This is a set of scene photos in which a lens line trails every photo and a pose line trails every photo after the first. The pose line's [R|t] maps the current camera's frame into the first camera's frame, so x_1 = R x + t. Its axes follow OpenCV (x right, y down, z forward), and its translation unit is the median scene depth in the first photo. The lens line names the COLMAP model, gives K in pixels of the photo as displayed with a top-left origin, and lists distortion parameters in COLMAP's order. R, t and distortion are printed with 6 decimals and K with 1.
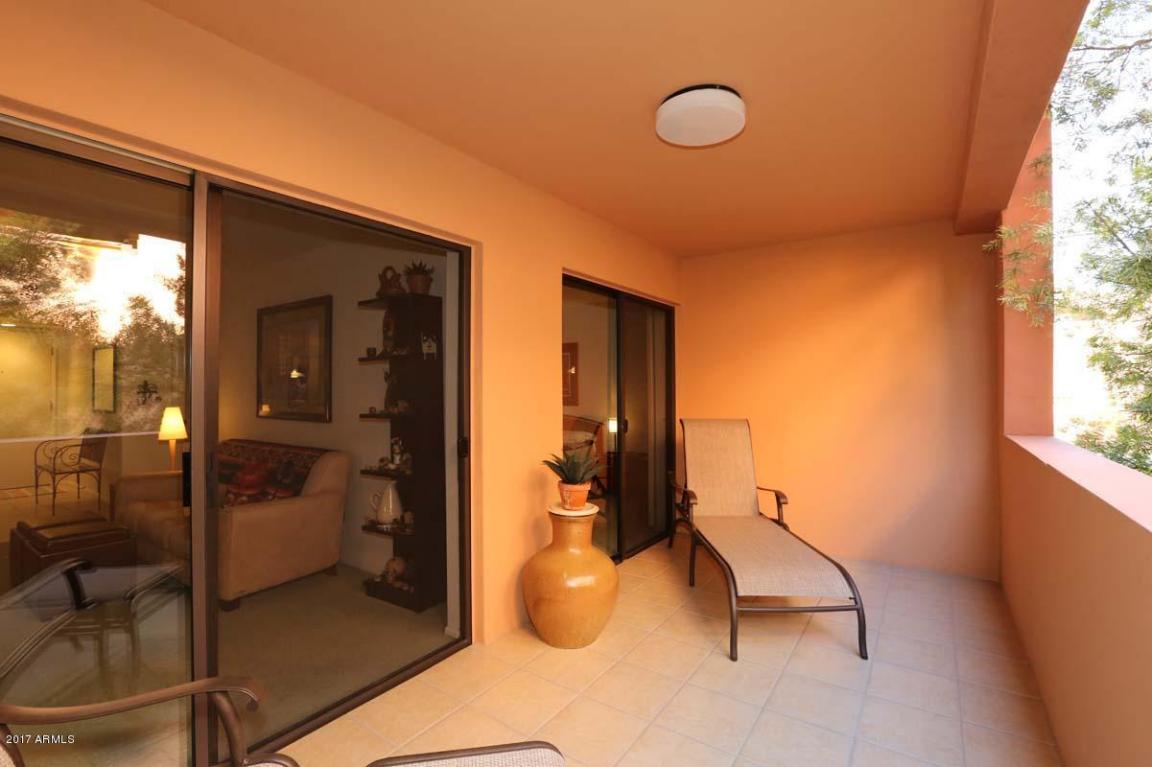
lens RADIAL K [[535.6, 0, 574.7], [0, 535.6, 383.9], [0, 0, 1]] dist [-0.035929, 0.011000]
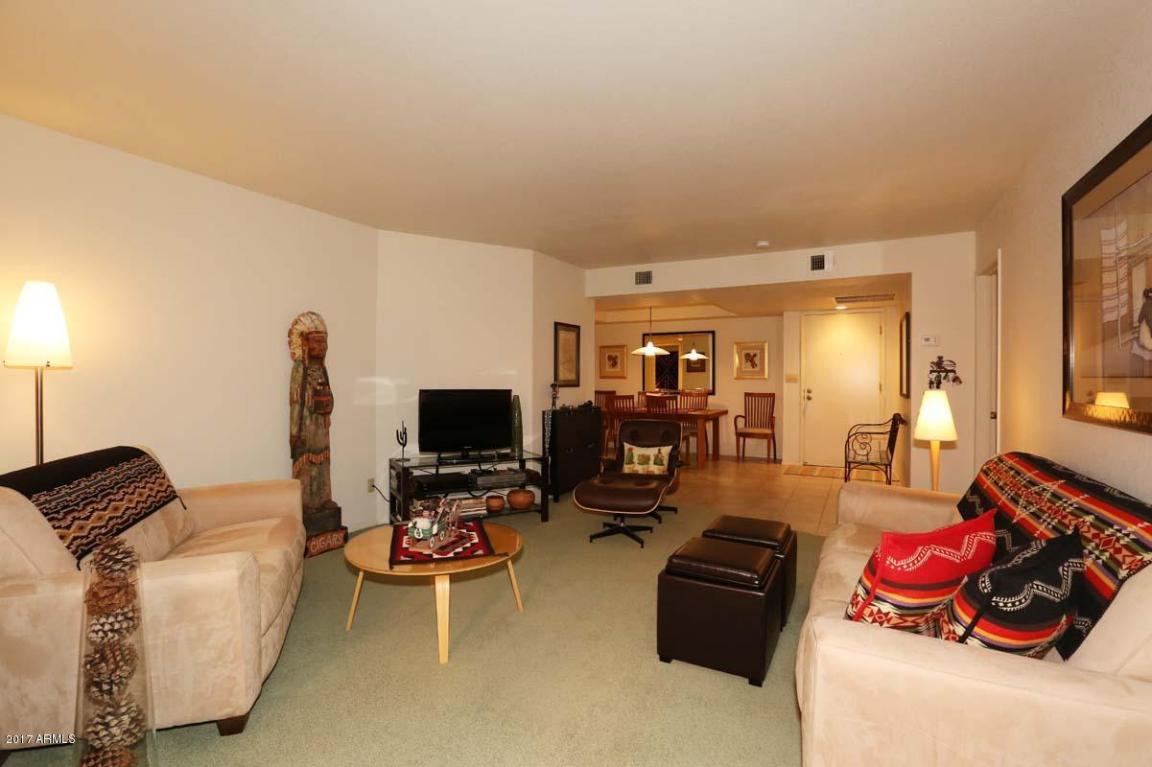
lens RADIAL K [[535.6, 0, 573.9], [0, 535.6, 377.9], [0, 0, 1]] dist [-0.035929, 0.011000]
pose [[0.113987, 0.005181, -0.993469, -0.239565], [0.001348, 0.999985, 0.005369, 0.034401], [0.993481, -0.001951, 0.113979, 0.685883]]
